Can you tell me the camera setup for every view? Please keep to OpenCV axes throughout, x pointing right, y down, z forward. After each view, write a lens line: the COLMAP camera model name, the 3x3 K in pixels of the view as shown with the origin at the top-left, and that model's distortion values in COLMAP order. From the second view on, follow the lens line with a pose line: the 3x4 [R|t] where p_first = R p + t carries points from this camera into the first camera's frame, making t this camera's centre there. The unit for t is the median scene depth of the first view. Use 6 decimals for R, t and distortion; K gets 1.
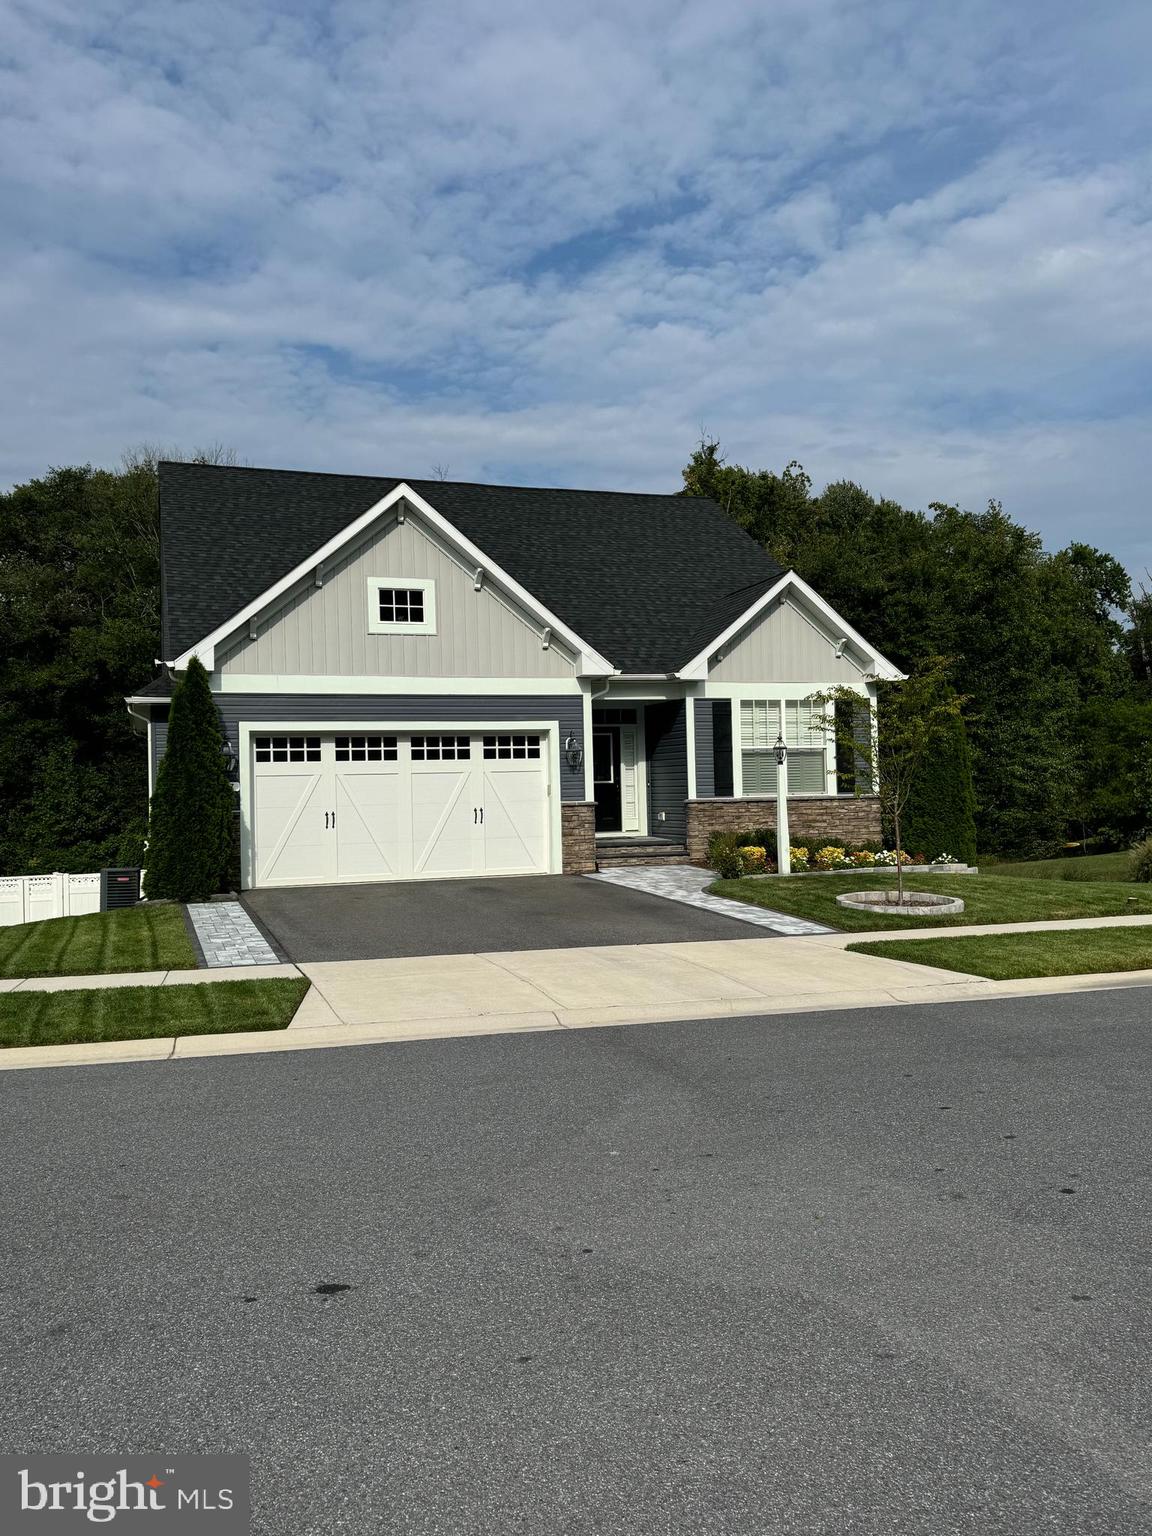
lens RADIAL K [[1227.5, 0, 576.0], [0, 1227.5, 768.0], [0, 0, 1]] dist [-0.008775, -0.012591]
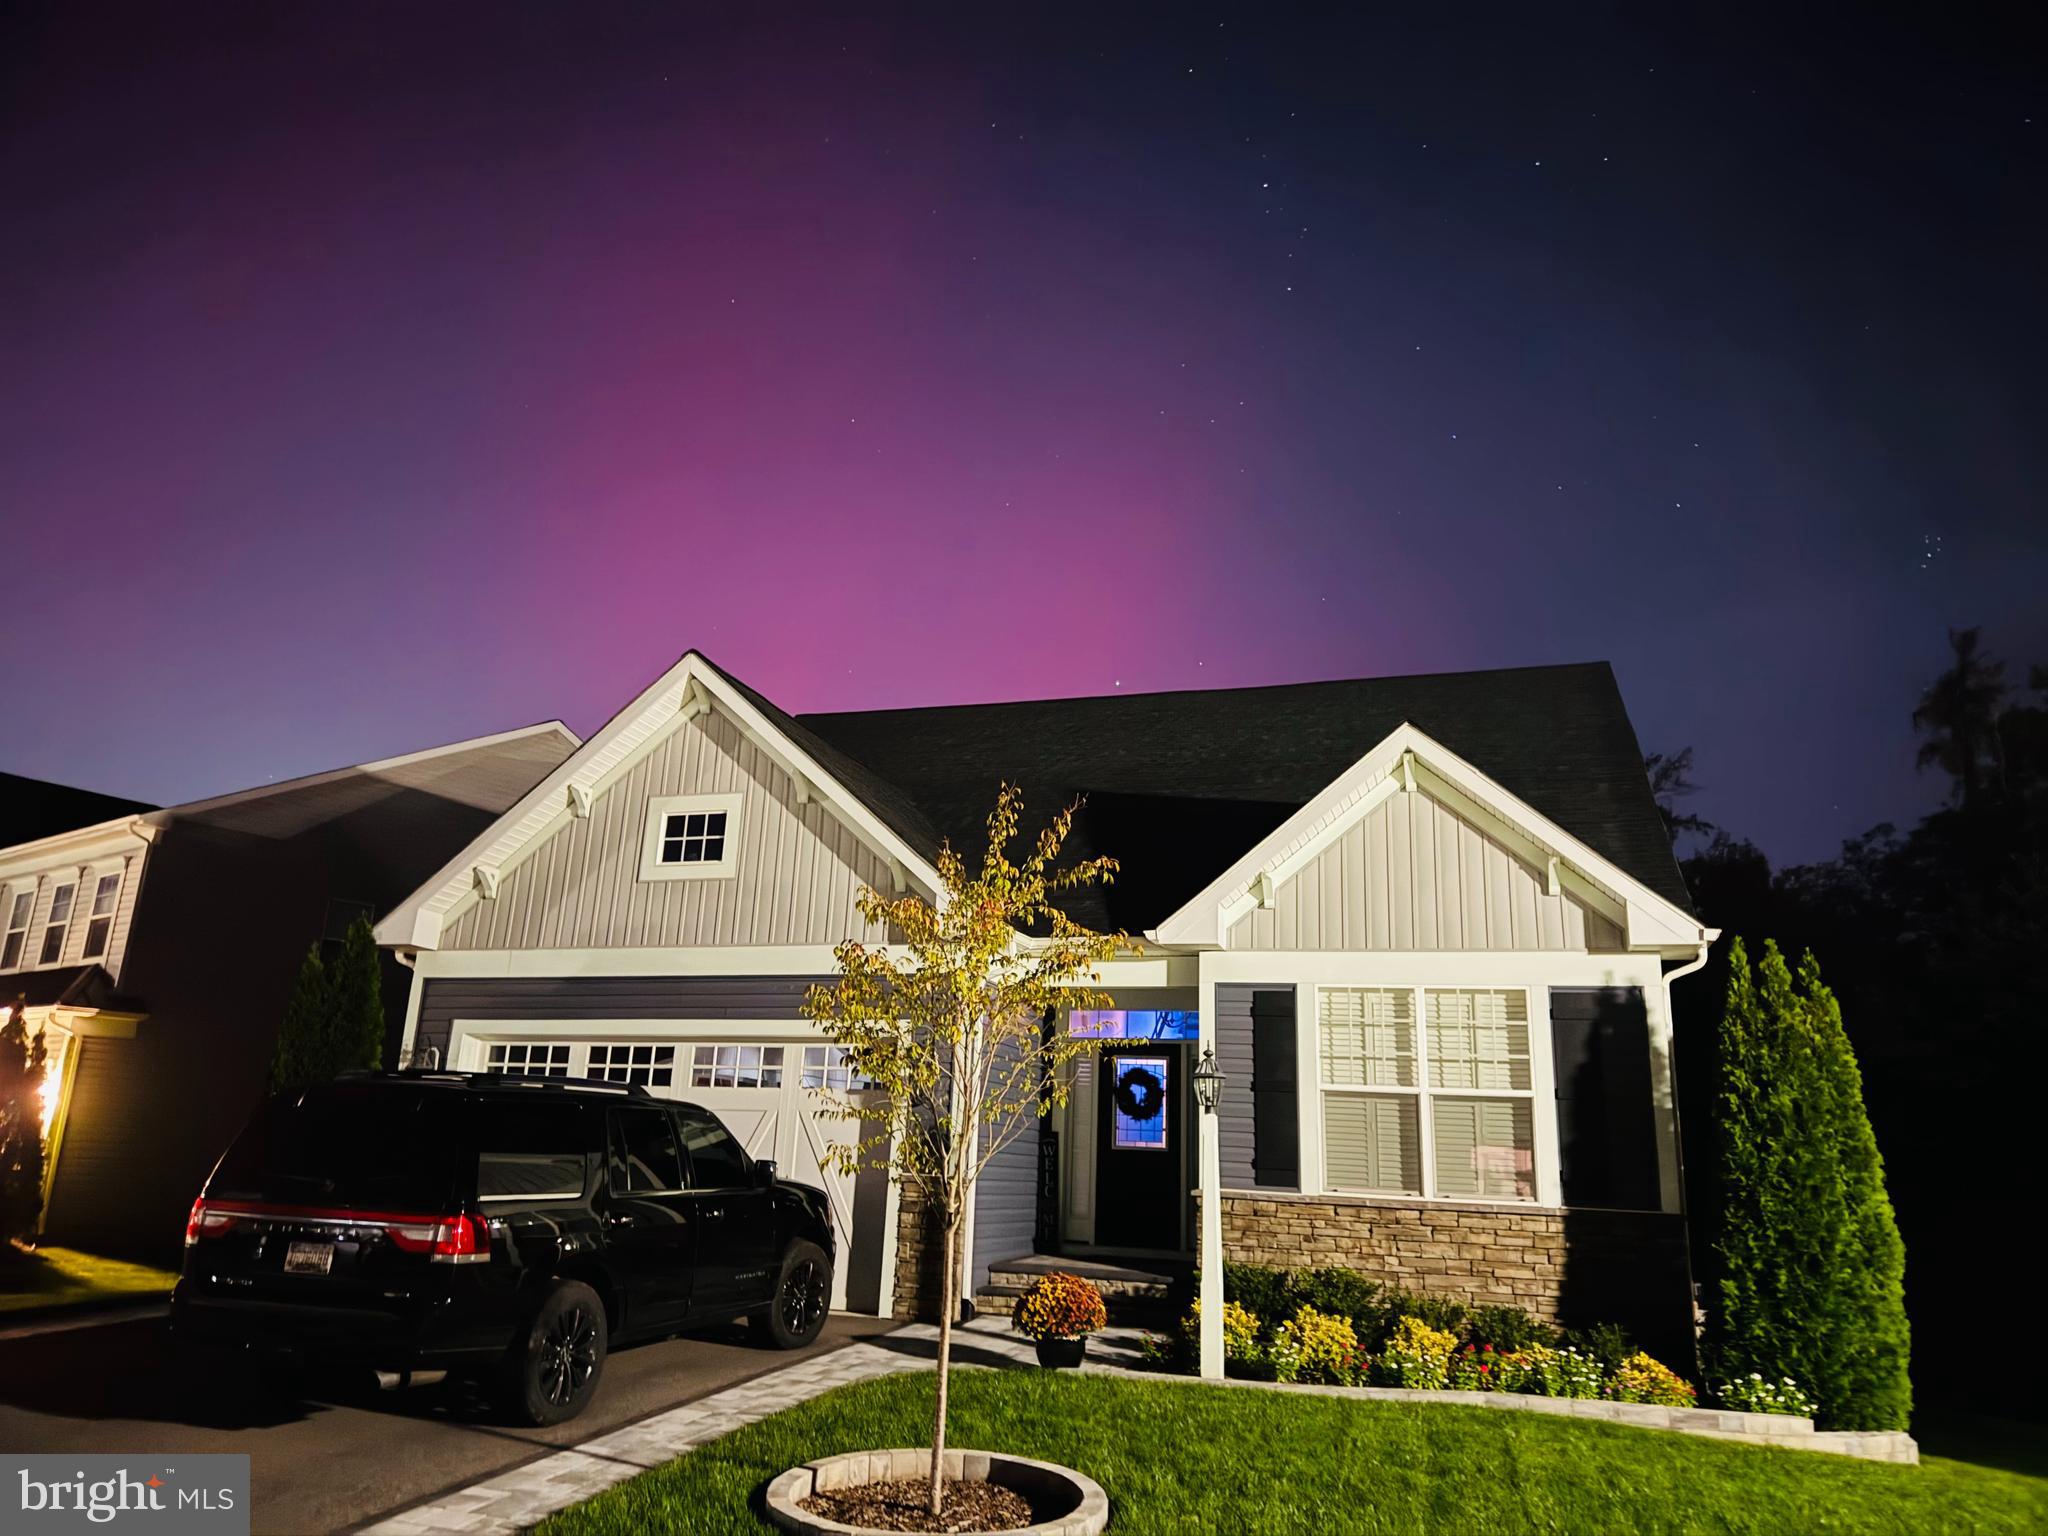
lens RADIAL K [[1412.1, 0, 1024.0], [0, 1412.1, 768.0], [0, 0, 1]] dist [0.065089, -0.093612]
pose [[0.791462, -0.110923, -0.601069, 0.425576], [-0.049538, 0.968518, -0.243963, 0.004456], [0.609208, 0.222863, 0.761050, 0.509535]]
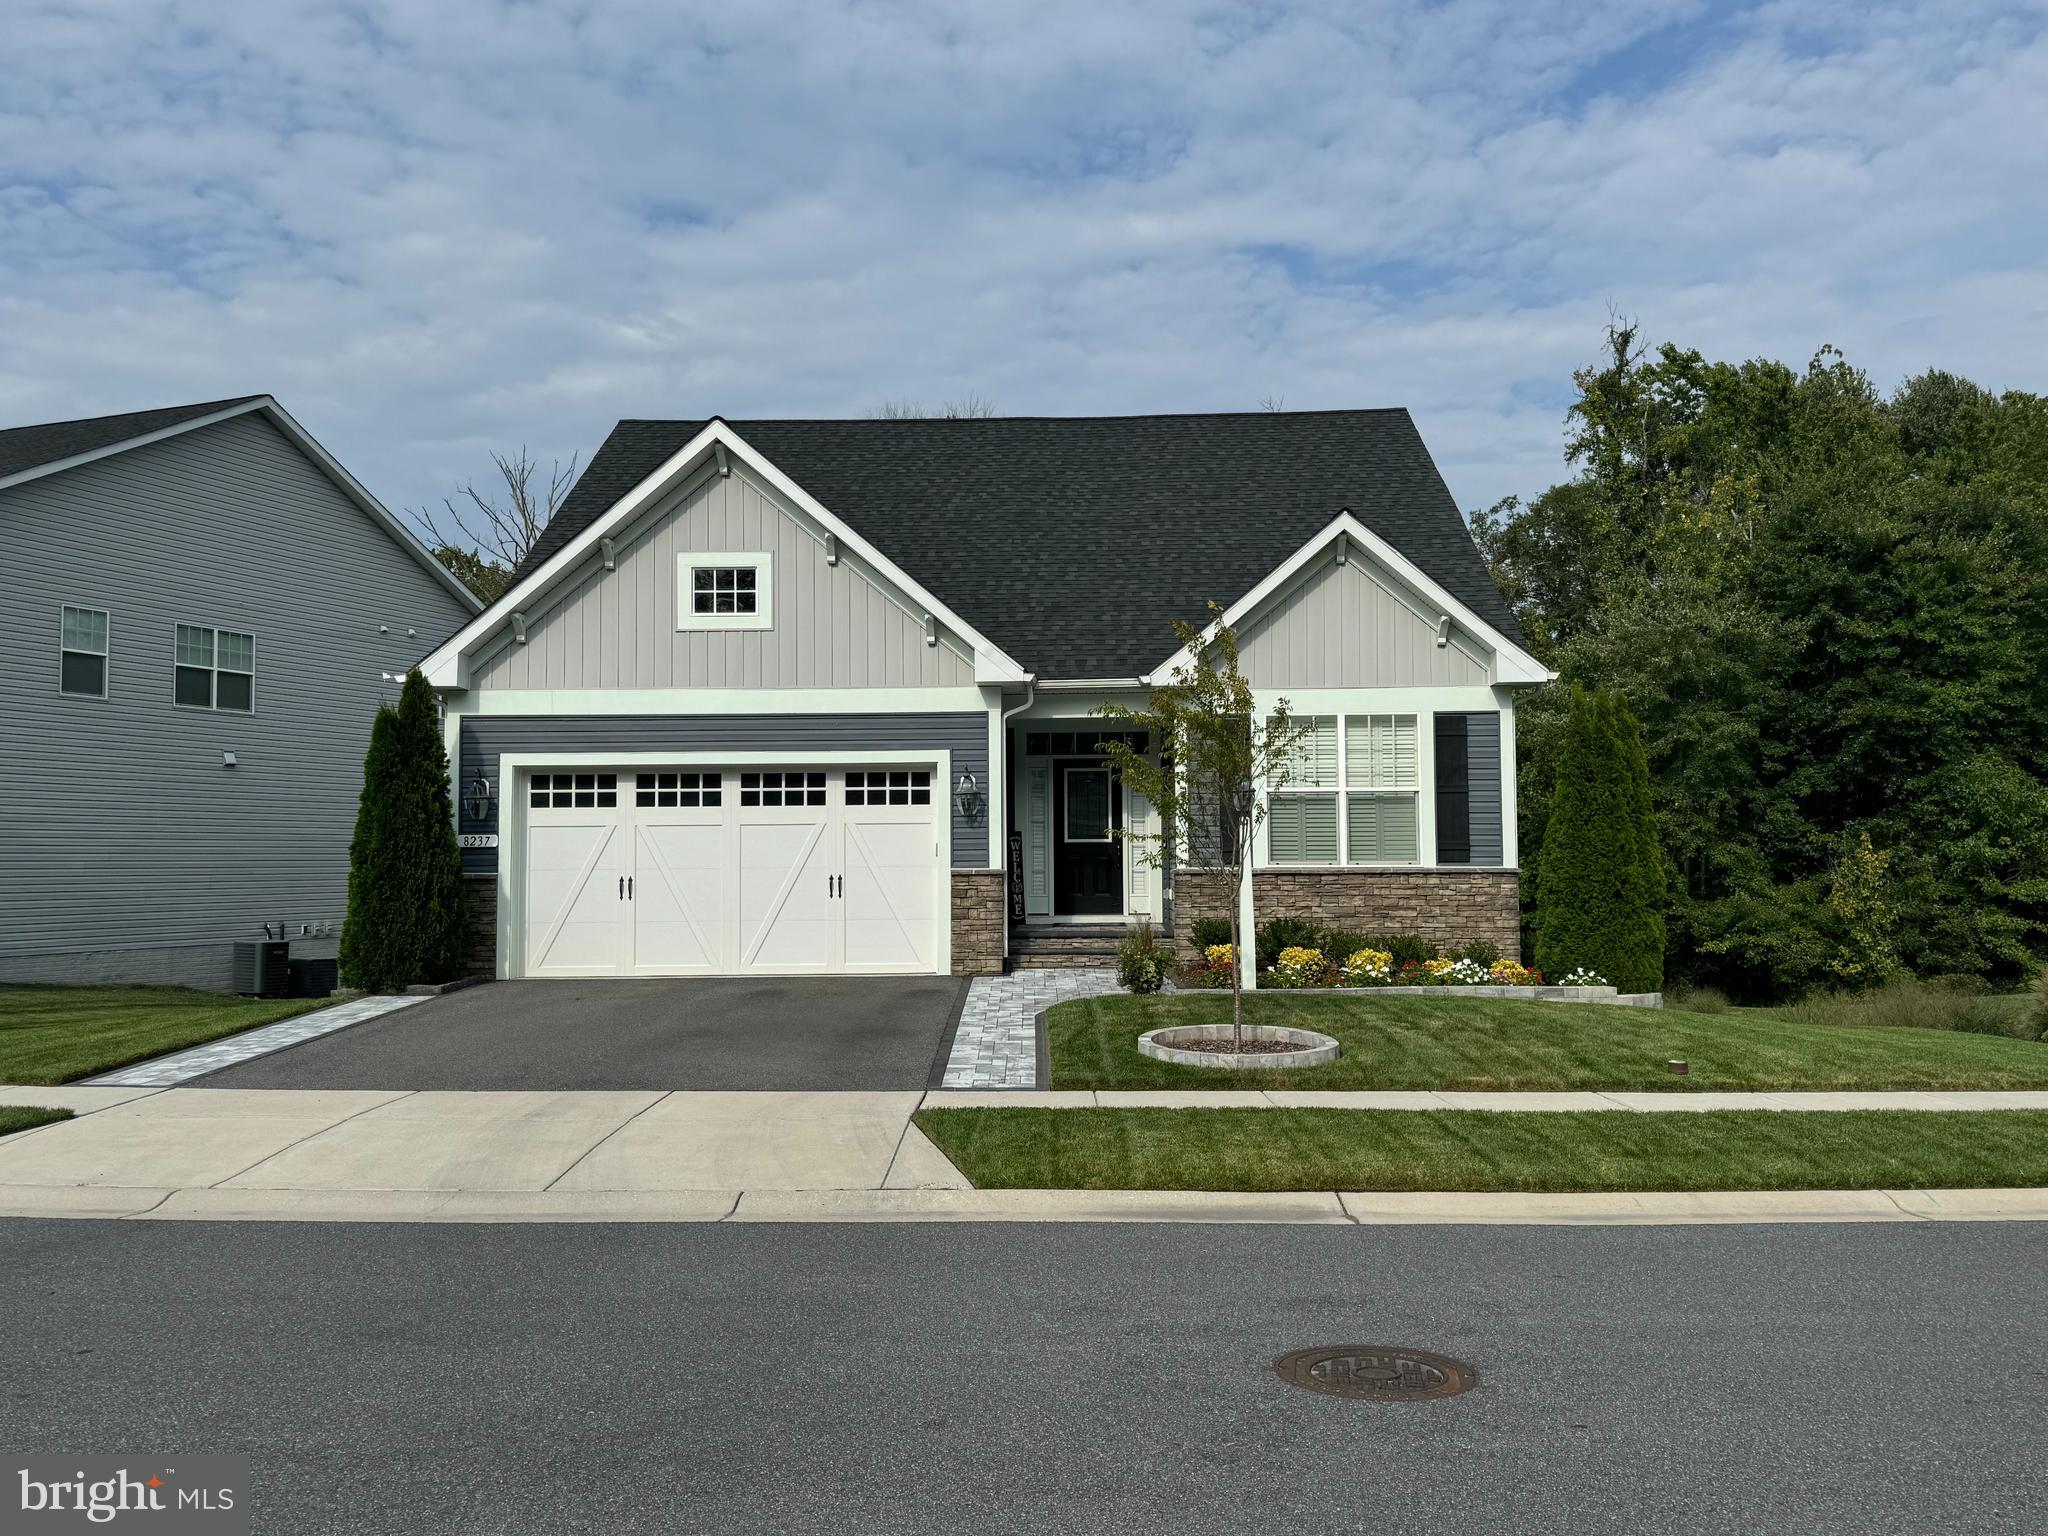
lens RADIAL K [[1679.6, 0, 1024.0], [0, 1679.6, 768.0], [0, 0, 1]] dist [0.099903, -0.130674]
pose [[0.935700, -0.002003, -0.352791, 0.353572], [-0.008461, 0.999569, -0.028117, -0.002377], [0.352695, 0.029294, 0.935280, 0.136184]]
